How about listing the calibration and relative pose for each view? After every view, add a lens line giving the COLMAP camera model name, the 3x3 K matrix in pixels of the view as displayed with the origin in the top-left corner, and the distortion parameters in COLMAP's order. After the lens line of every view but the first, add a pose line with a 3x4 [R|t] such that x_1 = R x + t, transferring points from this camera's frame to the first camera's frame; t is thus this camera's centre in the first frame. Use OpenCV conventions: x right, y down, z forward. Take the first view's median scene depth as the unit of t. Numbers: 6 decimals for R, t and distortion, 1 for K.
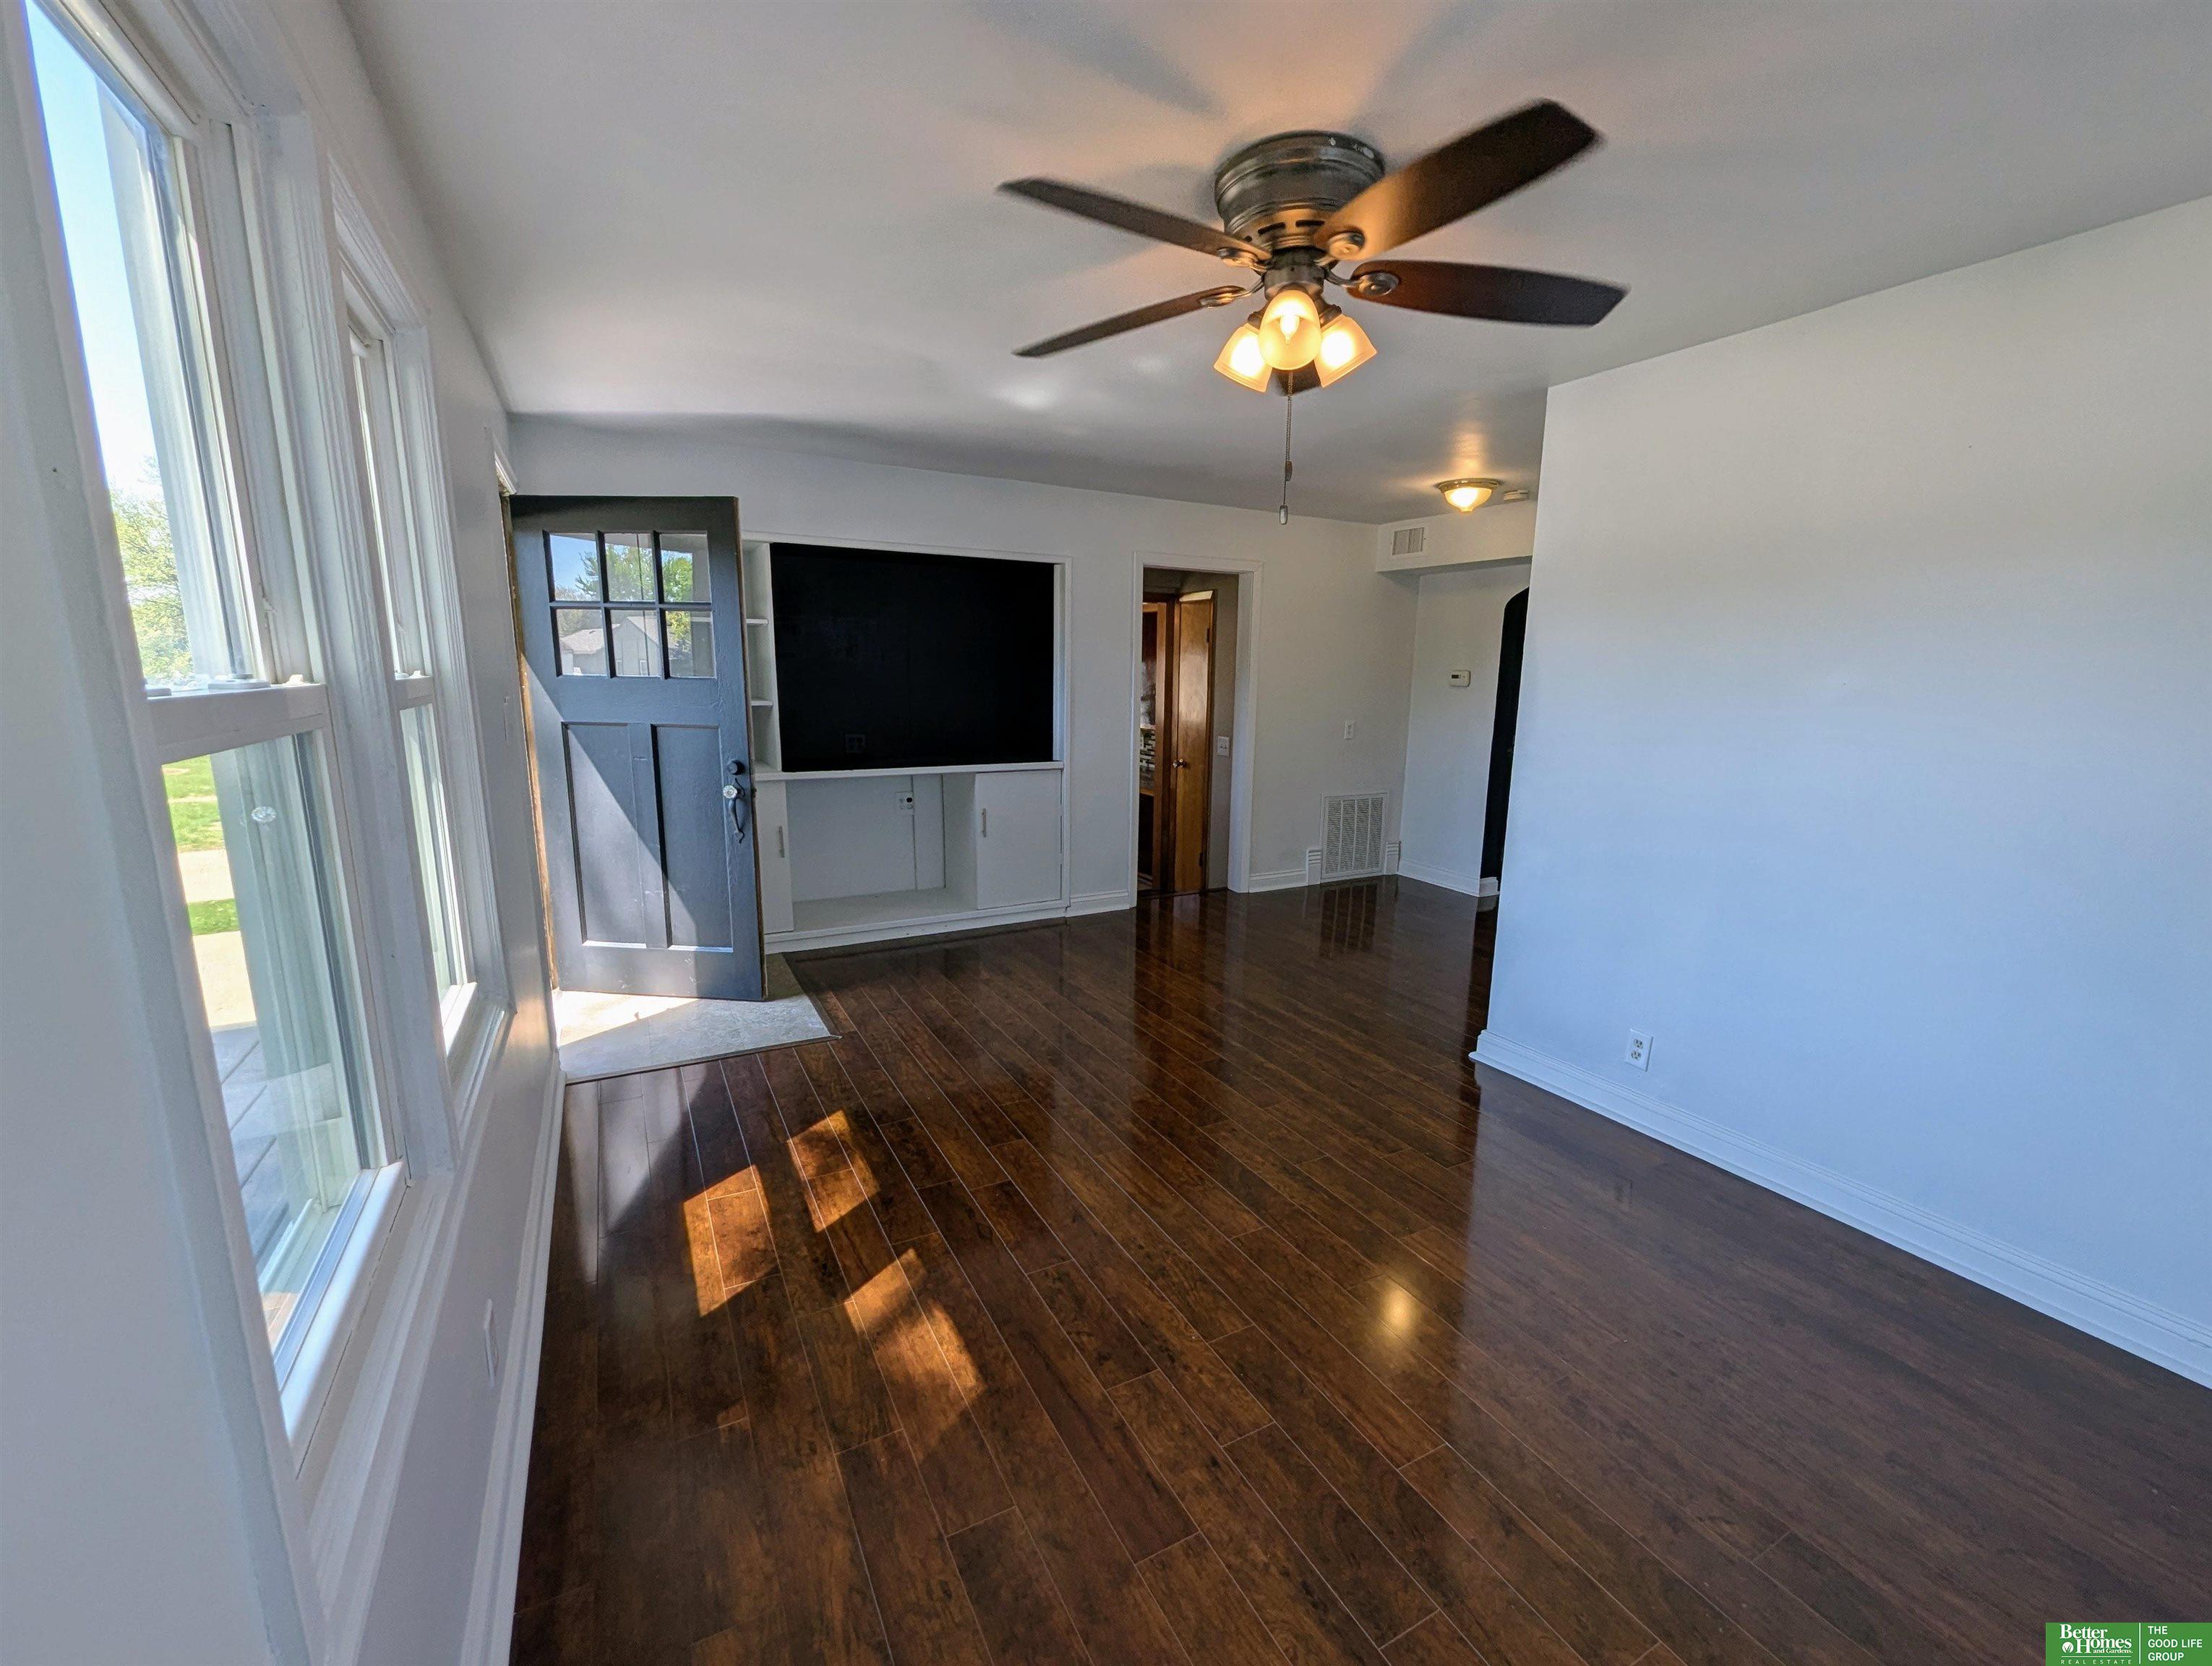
lens RADIAL K [[903.9, 0, 1099.3], [0, 903.9, 846.1], [0, 0, 1]] dist [0.000754, 0.000358]
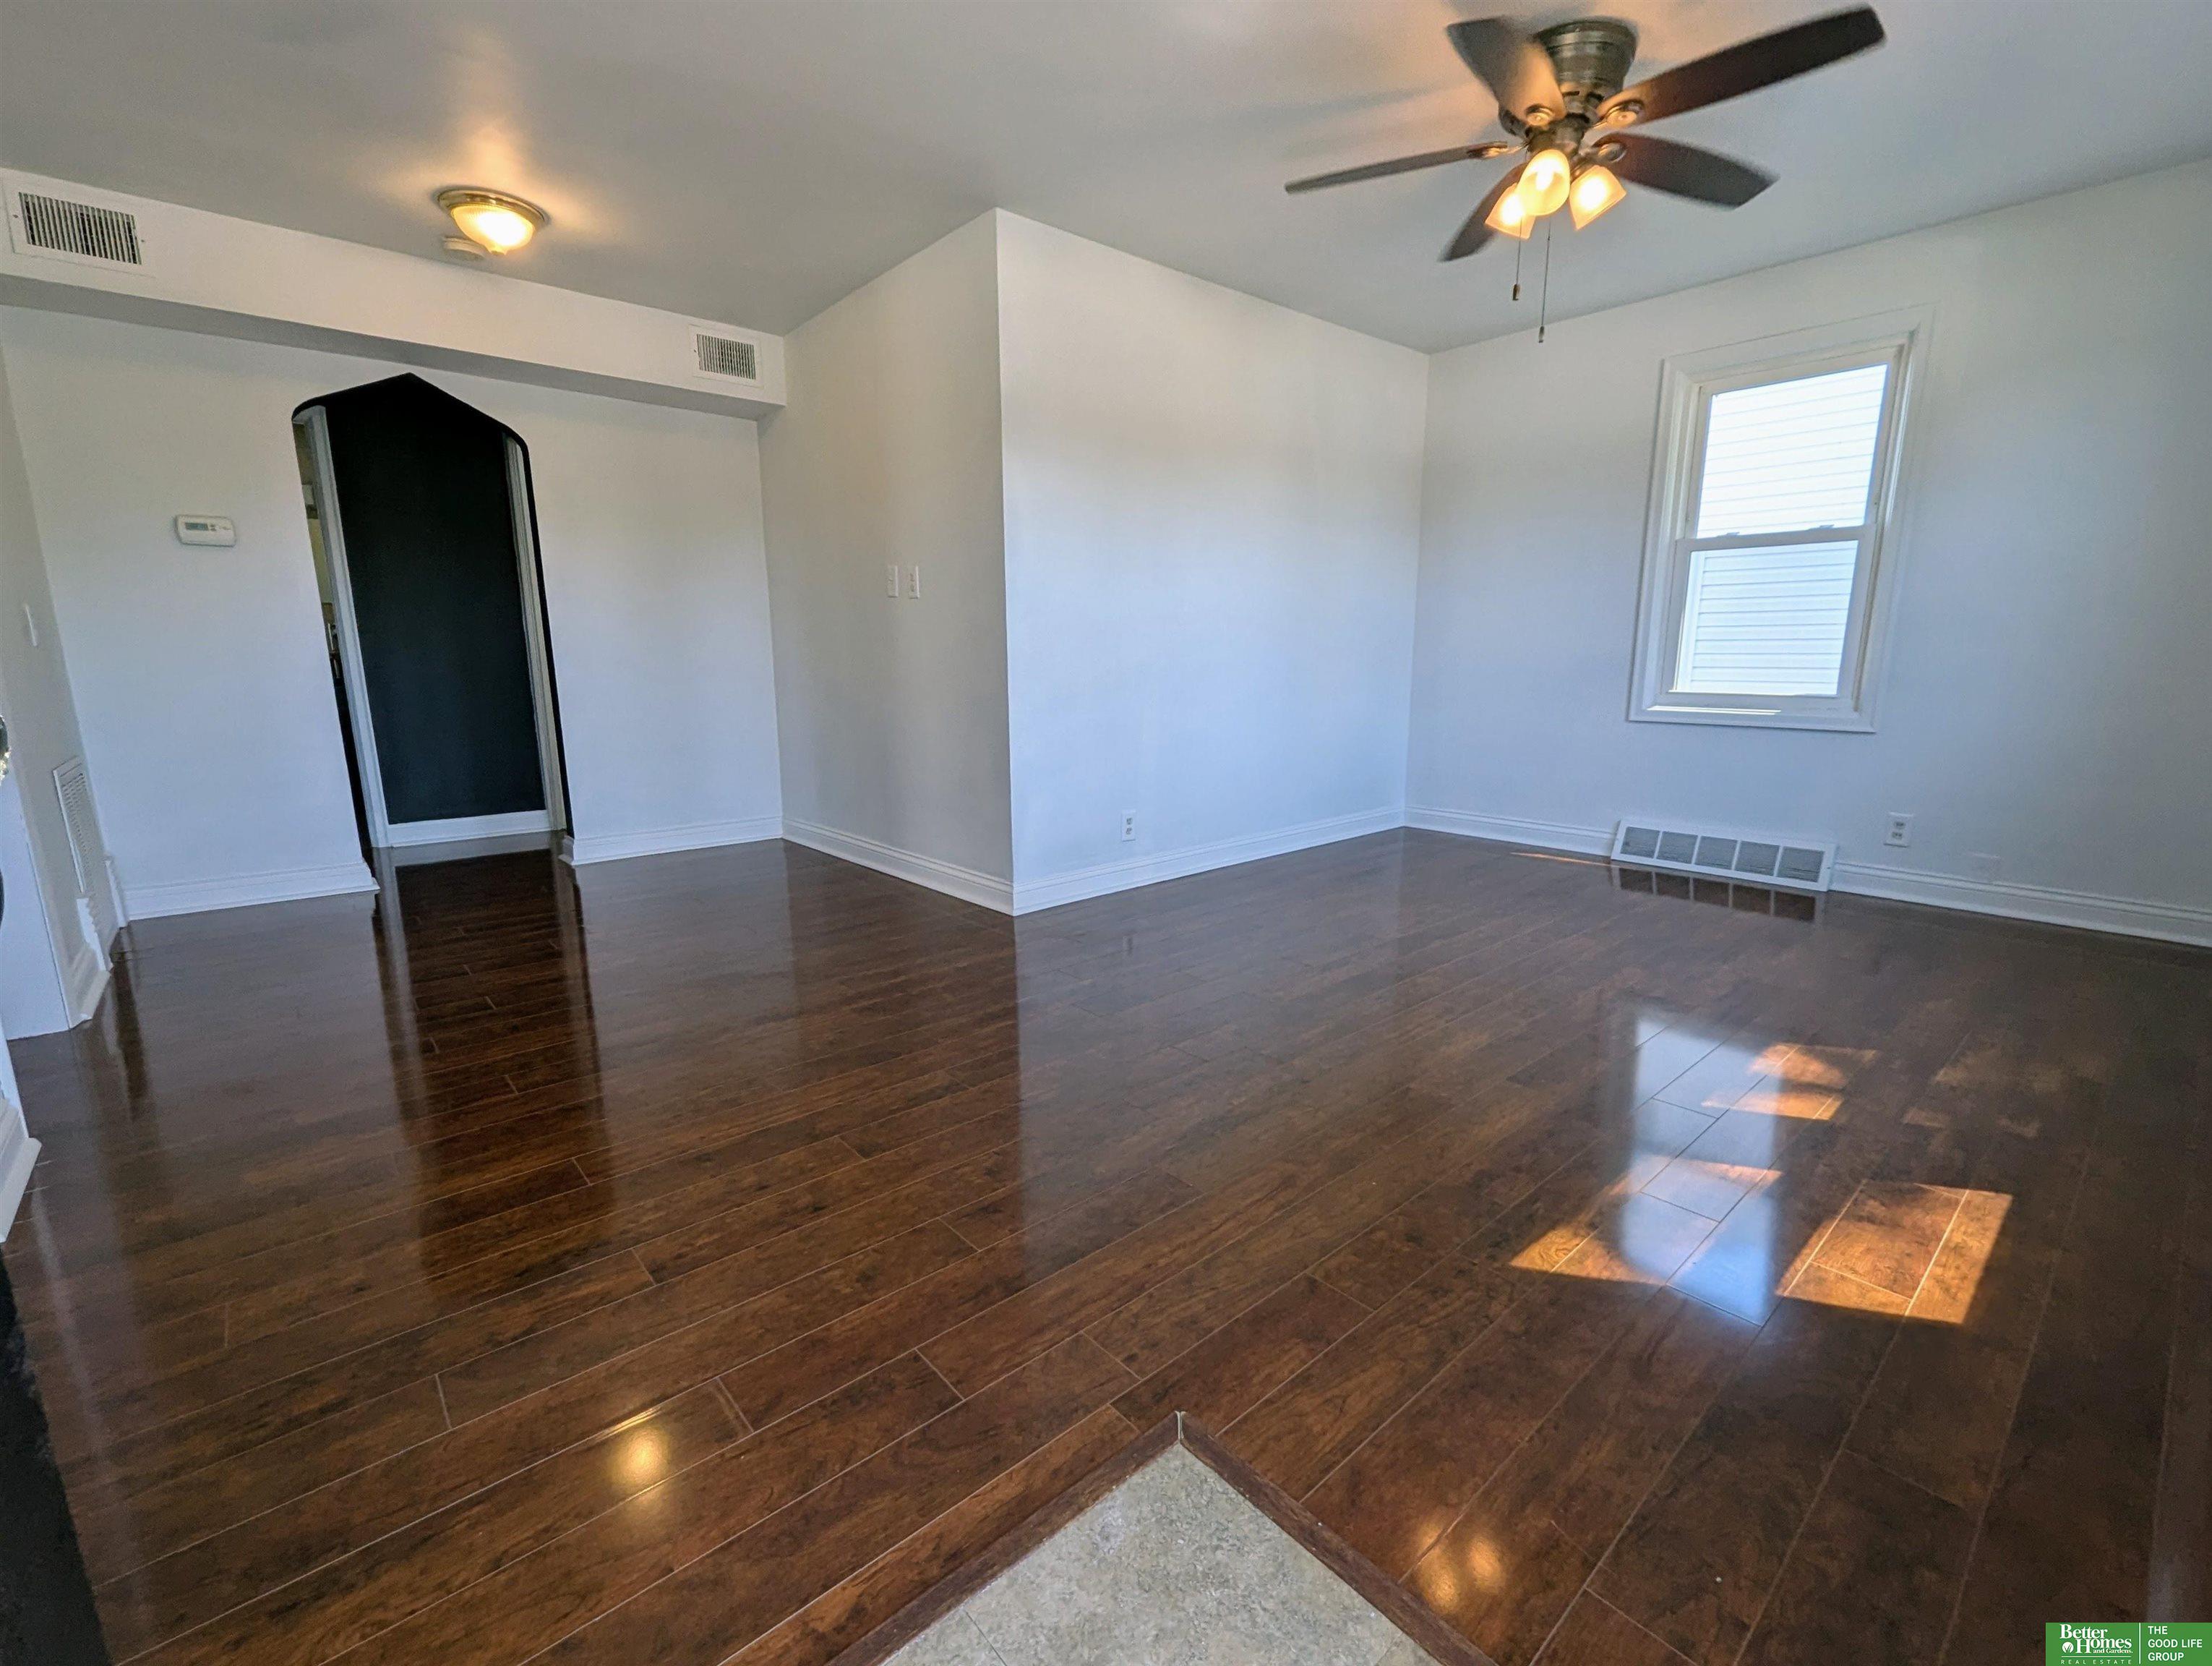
lens RADIAL K [[981.5, 0, 1113.6], [0, 981.5, 841.5], [0, 0, 1]] dist [0.009084, -0.004484]
pose [[-0.232036, -0.195187, 0.952922, -0.527983], [0.190466, 0.951579, 0.241290, -0.066425], [-0.953877, 0.237487, -0.183624, 0.951280]]
